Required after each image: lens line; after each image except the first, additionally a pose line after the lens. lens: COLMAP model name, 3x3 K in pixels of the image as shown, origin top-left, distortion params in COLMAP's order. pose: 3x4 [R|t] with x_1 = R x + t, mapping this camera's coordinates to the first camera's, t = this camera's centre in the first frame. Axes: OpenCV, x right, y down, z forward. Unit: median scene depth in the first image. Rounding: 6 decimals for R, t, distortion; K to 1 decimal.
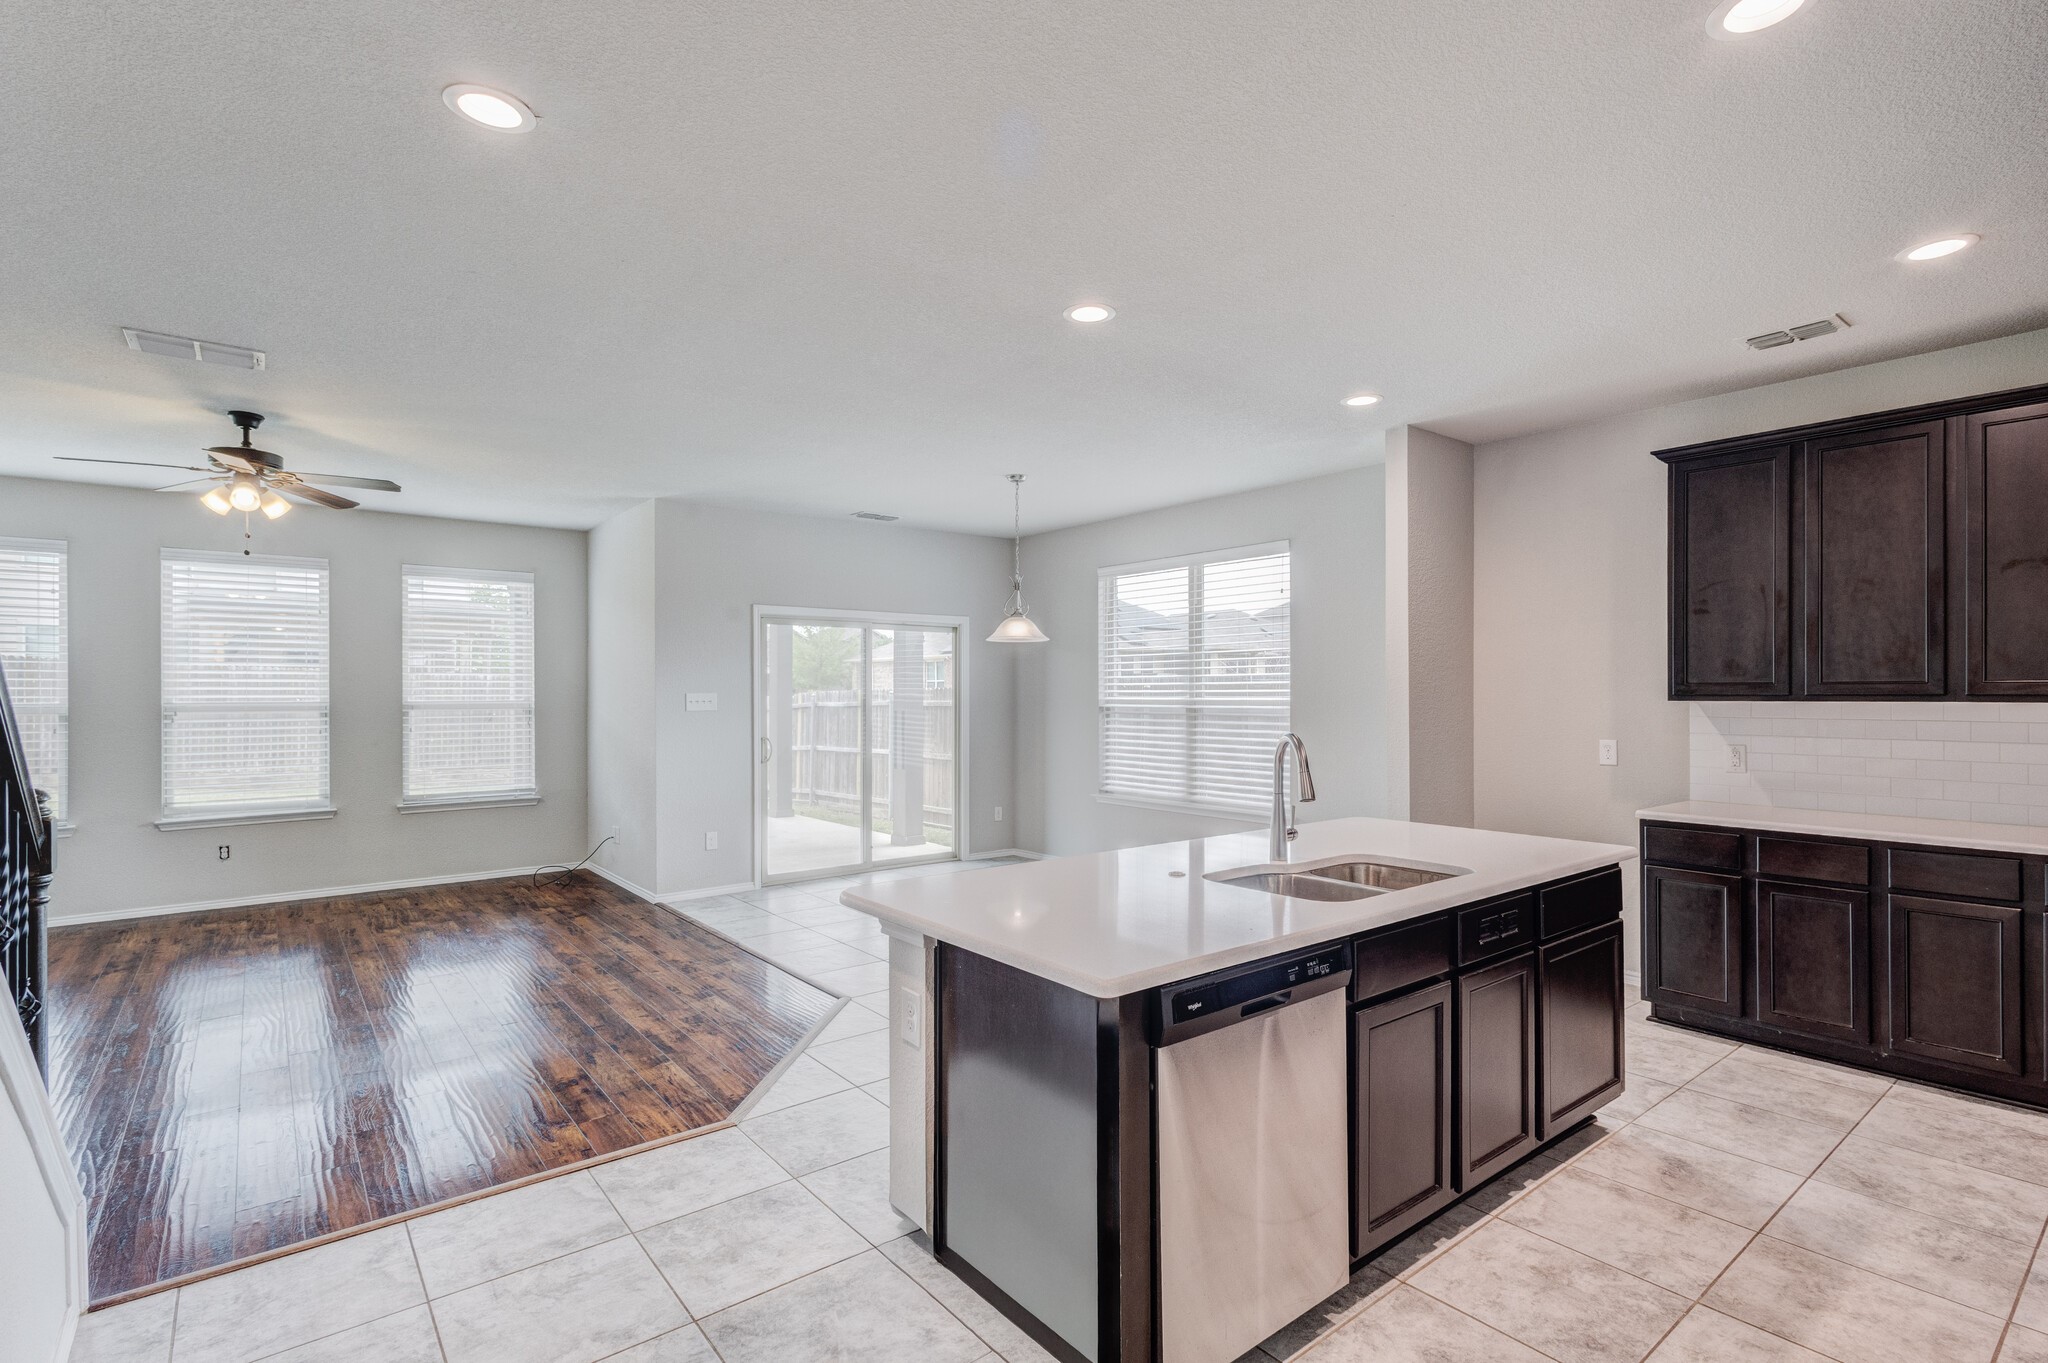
lens RADIAL K [[965.5, 0, 1017.9], [0, 965.5, 691.9], [0, 0, 1]] dist [0.003050, 0.000237]
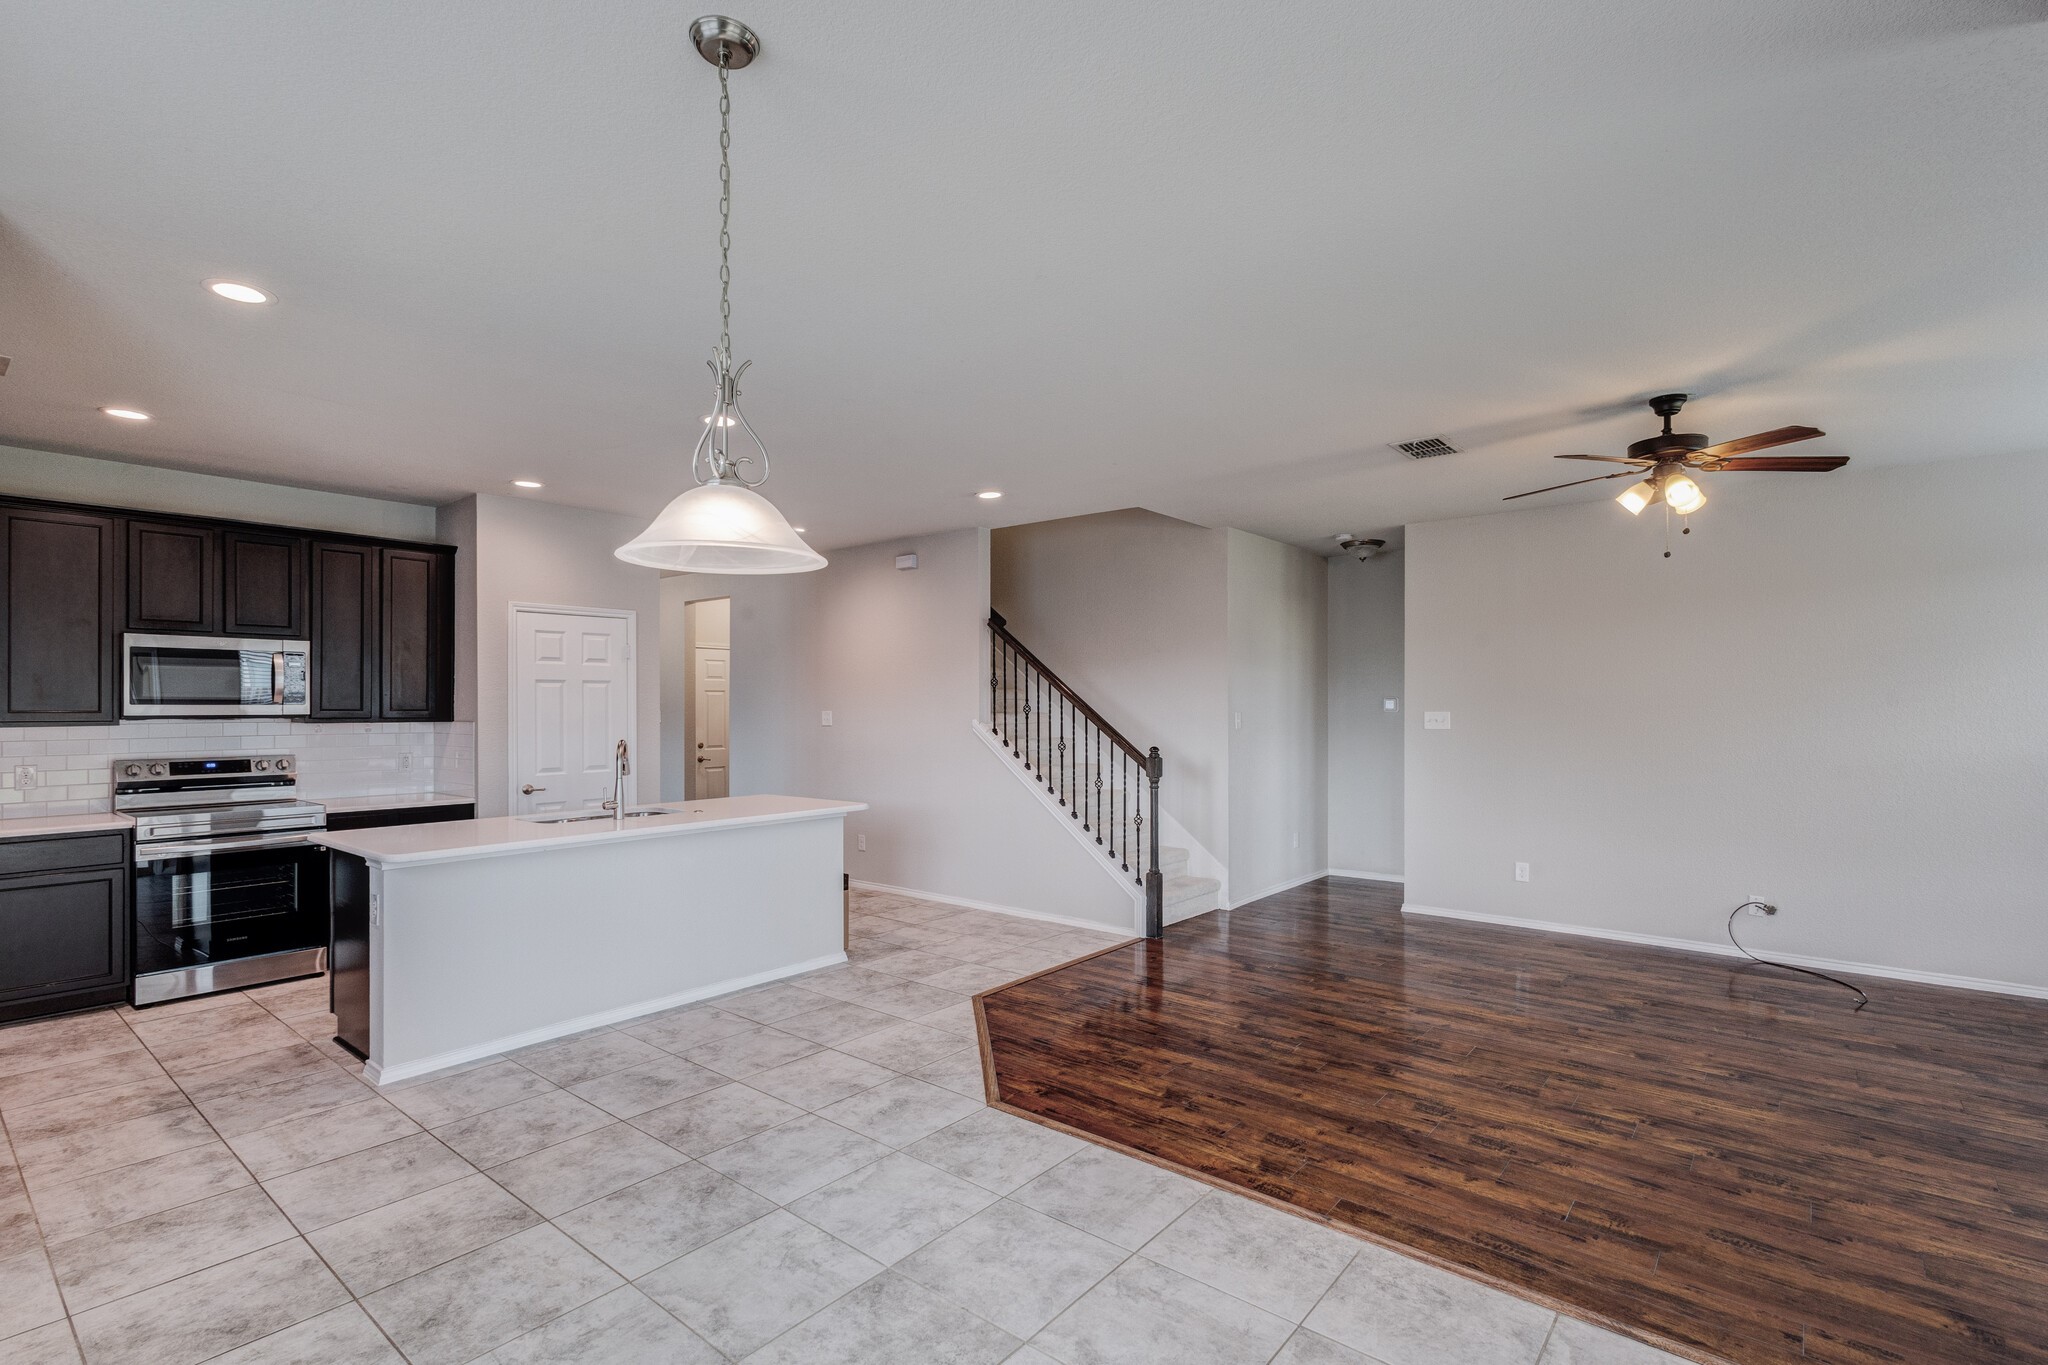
lens RADIAL K [[950.1, 0, 1025.5], [0, 950.1, 699.6], [0, 0, 1]] dist [0.004962, -0.000069]
pose [[-0.977090, 0.003525, -0.212799, -0.040454], [0.005306, 0.999956, -0.007800, -0.008156], [0.212762, -0.008750, -0.977065, 1.844150]]
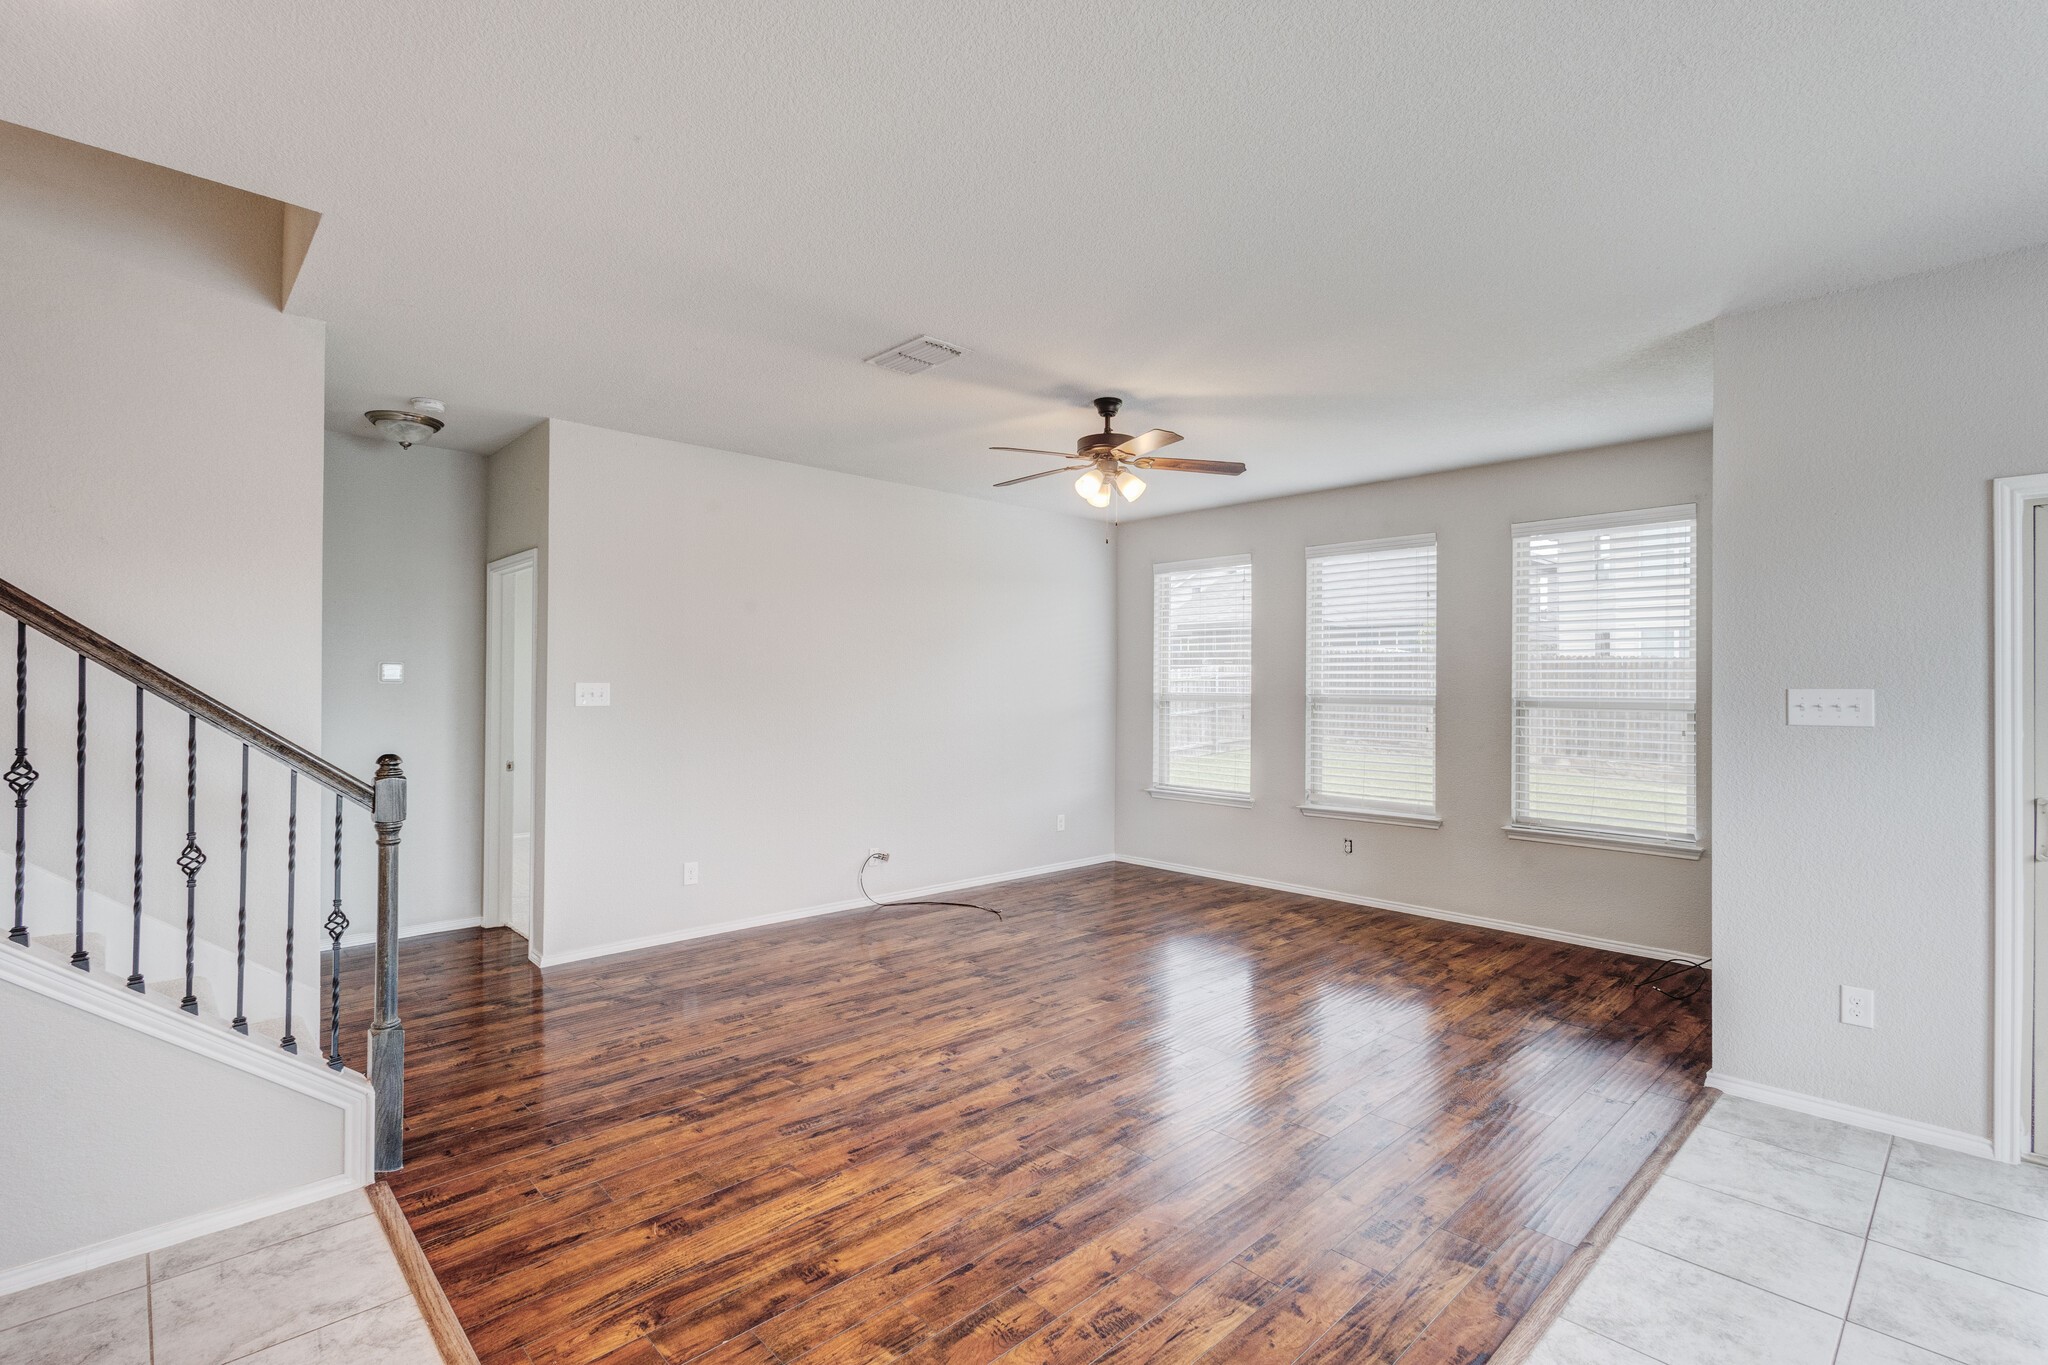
lens RADIAL K [[933.8, 0, 1024.0], [0, 933.8, 682.5], [0, 0, 1]] dist [0.007799, -0.000478]
pose [[0.093854, 0.000371, -0.995586, 0.152264], [-0.004698, 0.999989, -0.000070, 0.000269], [0.995575, 0.004684, 0.093855, 0.884806]]
